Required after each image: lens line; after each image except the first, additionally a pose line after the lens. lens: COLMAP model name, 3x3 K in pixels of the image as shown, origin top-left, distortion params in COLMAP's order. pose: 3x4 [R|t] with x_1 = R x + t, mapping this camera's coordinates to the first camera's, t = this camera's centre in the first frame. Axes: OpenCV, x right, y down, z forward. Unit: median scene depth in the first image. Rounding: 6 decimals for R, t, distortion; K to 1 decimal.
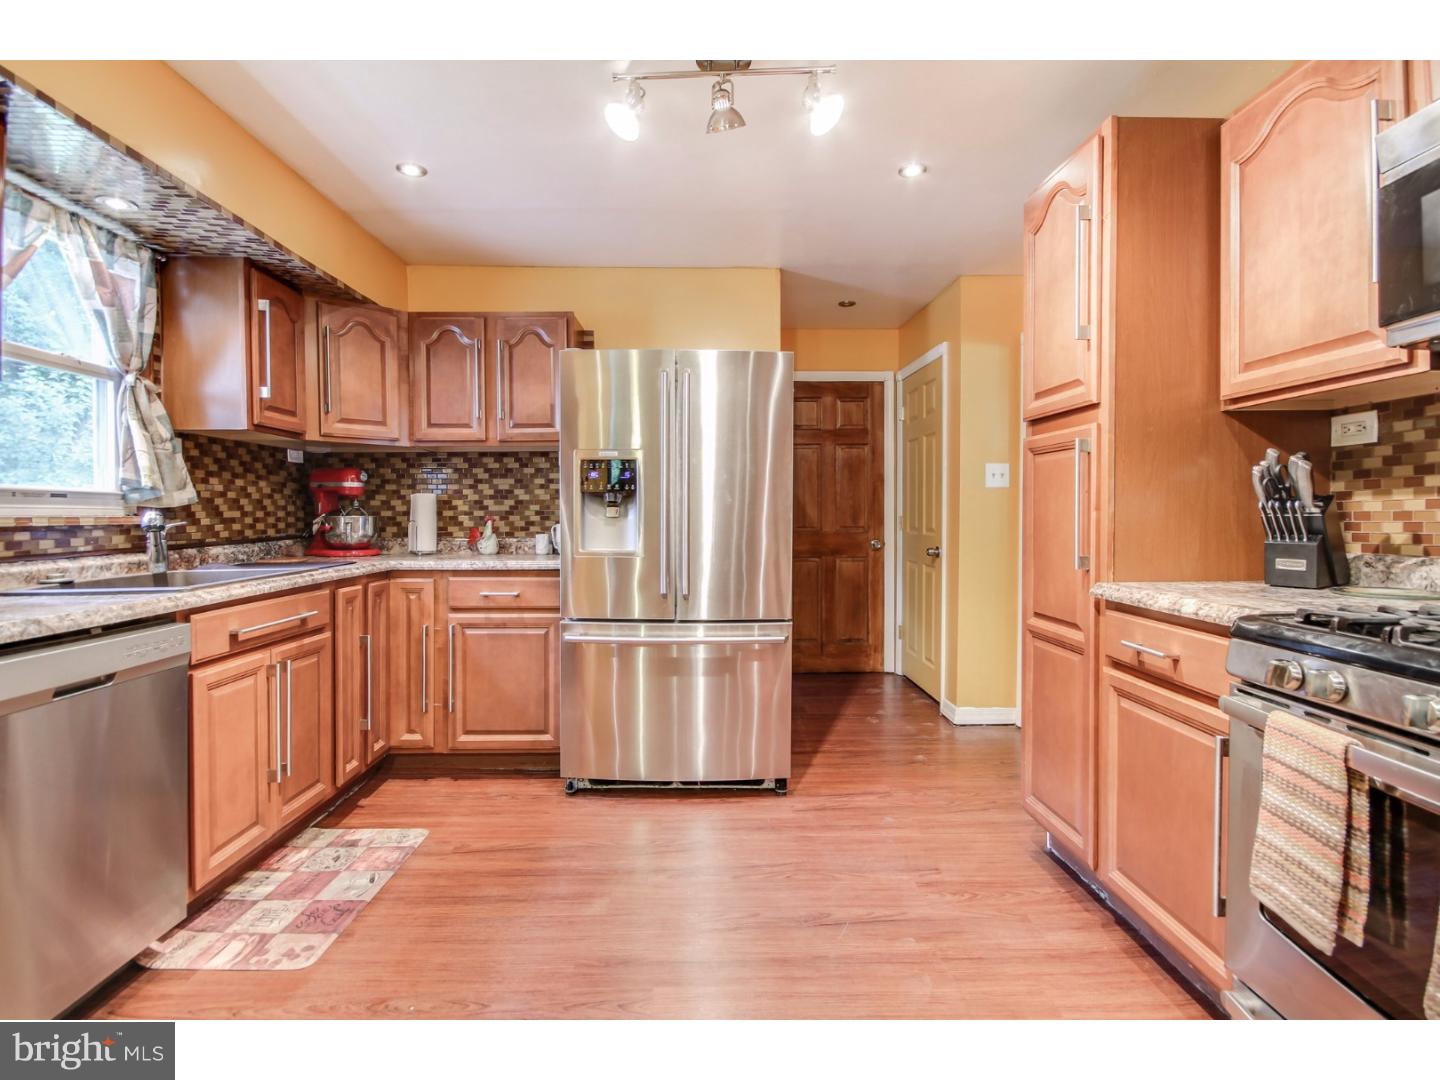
lens RADIAL K [[689.1, 0, 723.2], [0, 689.1, 528.9], [0, 0, 1]] dist [0.018686, -0.013774]
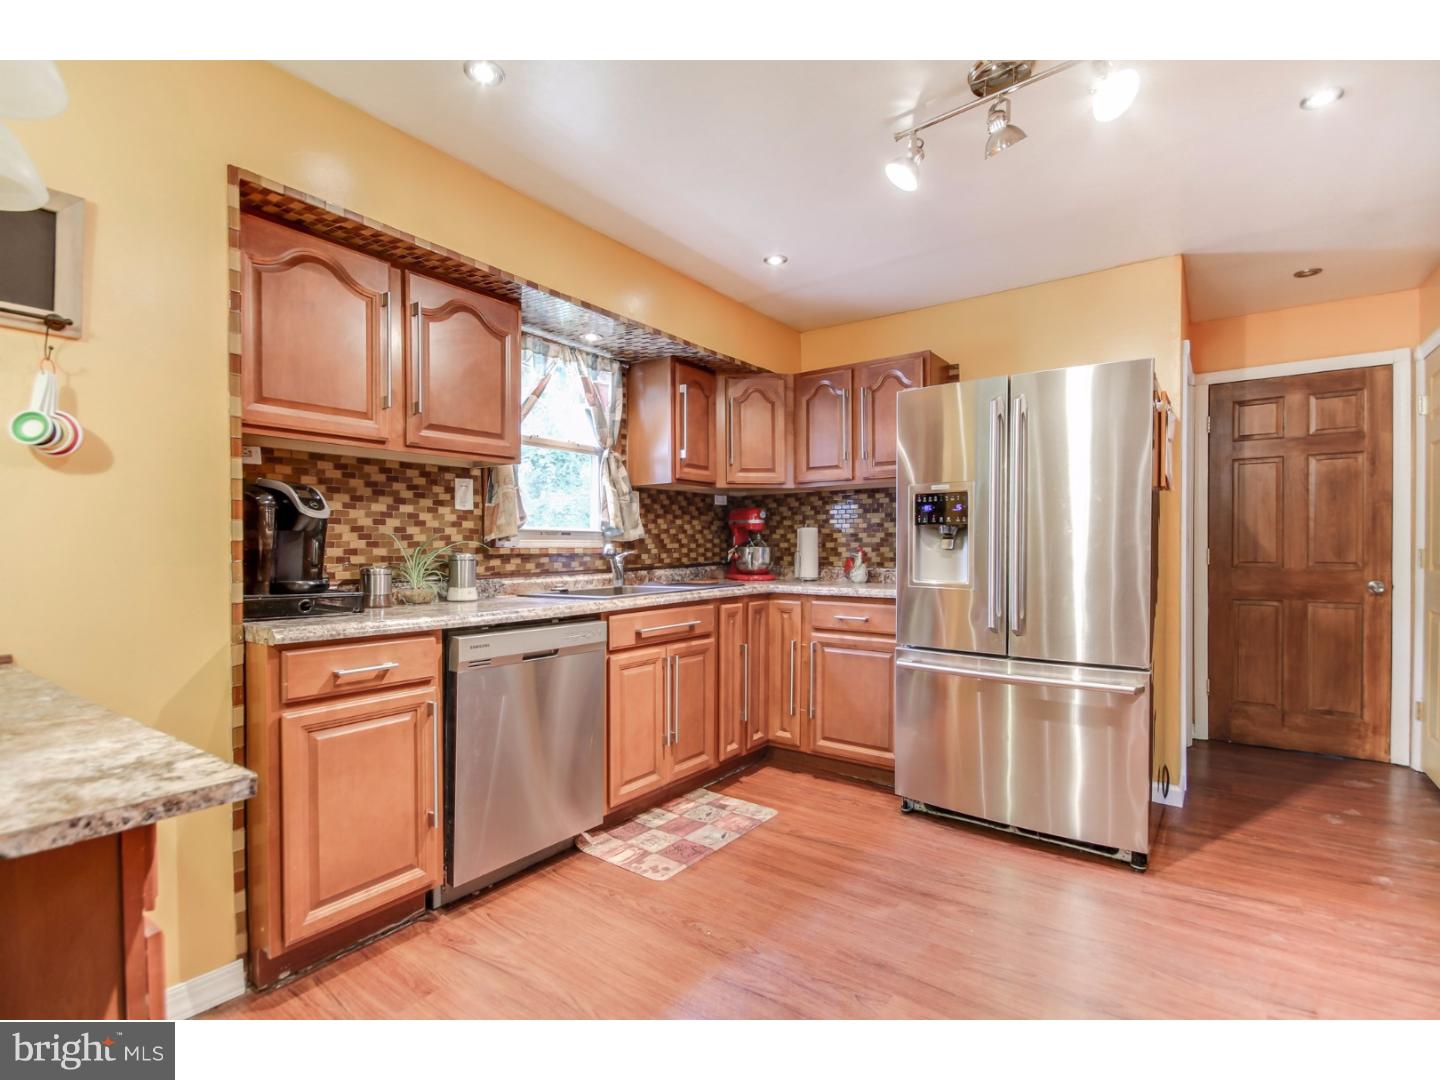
lens RADIAL K [[682.8, 0, 721.7], [0, 682.8, 556.8], [0, 0, 1]] dist [-0.002298, 0.000286]
pose [[0.797395, 0.010879, -0.603360, 0.178423], [-0.013175, 0.999913, 0.000617, -0.001901], [0.603314, 0.007457, 0.797469, 0.002633]]
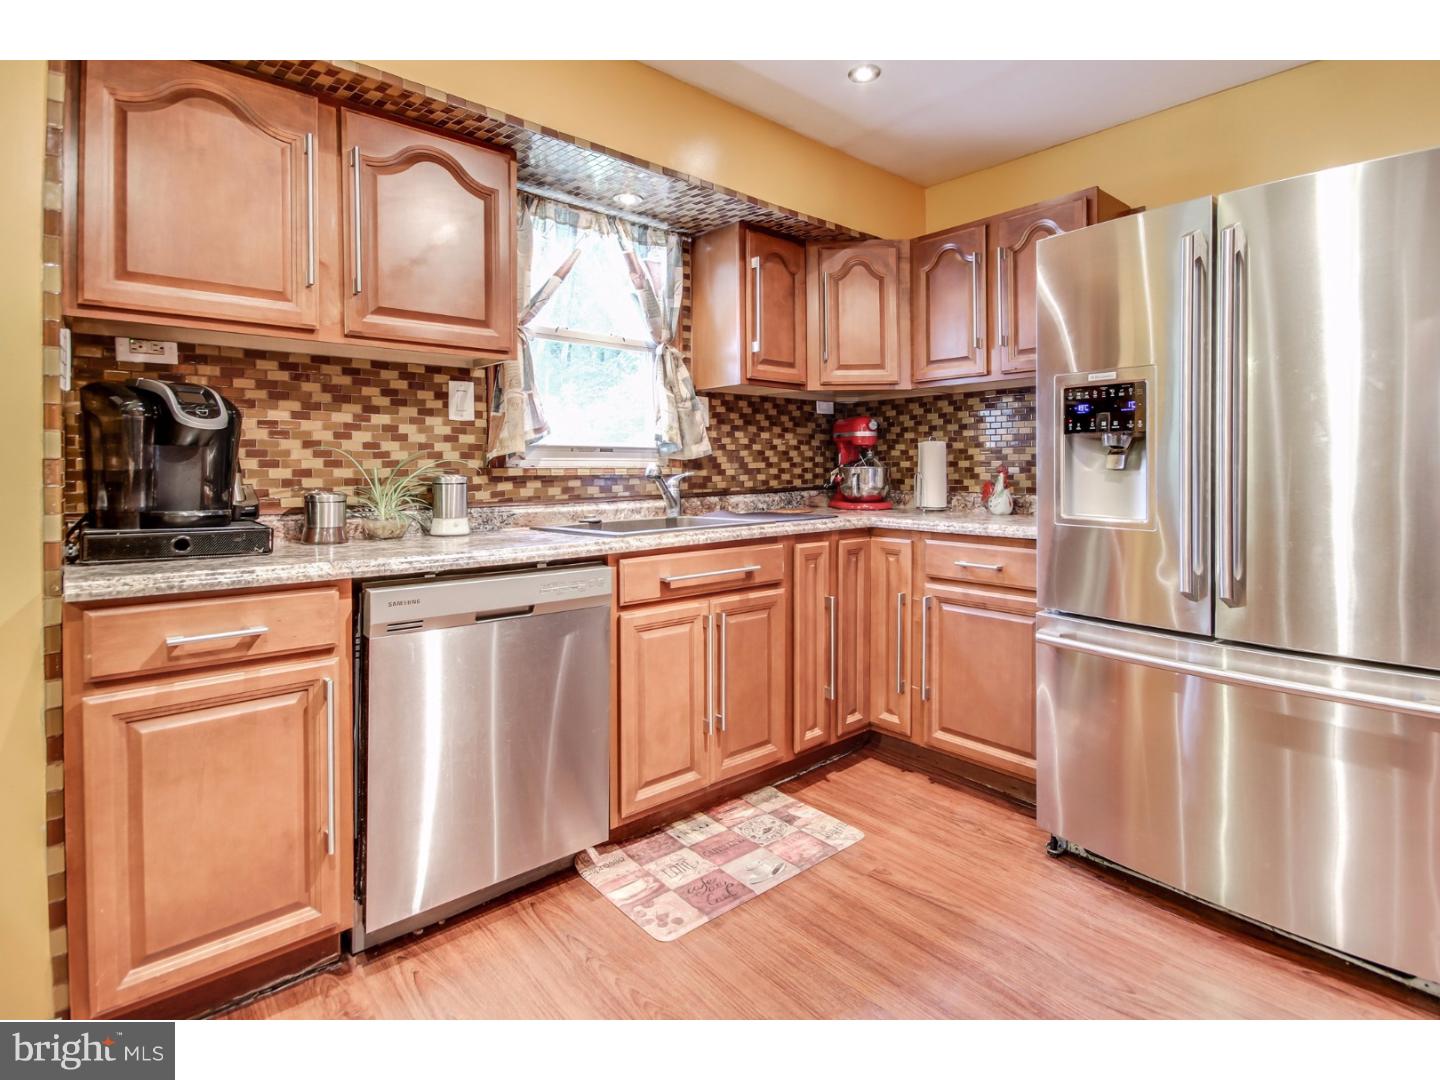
lens RADIAL K [[740.7, 0, 737.2], [0, 740.7, 471.1], [0, 0, 1]] dist [-0.000726, 0.000028]
pose [[0.661687, 0.005143, -0.749763, 0.136880], [-0.014575, 0.999876, -0.006005, -0.005332], [0.749639, 0.014901, 0.661679, 0.240659]]
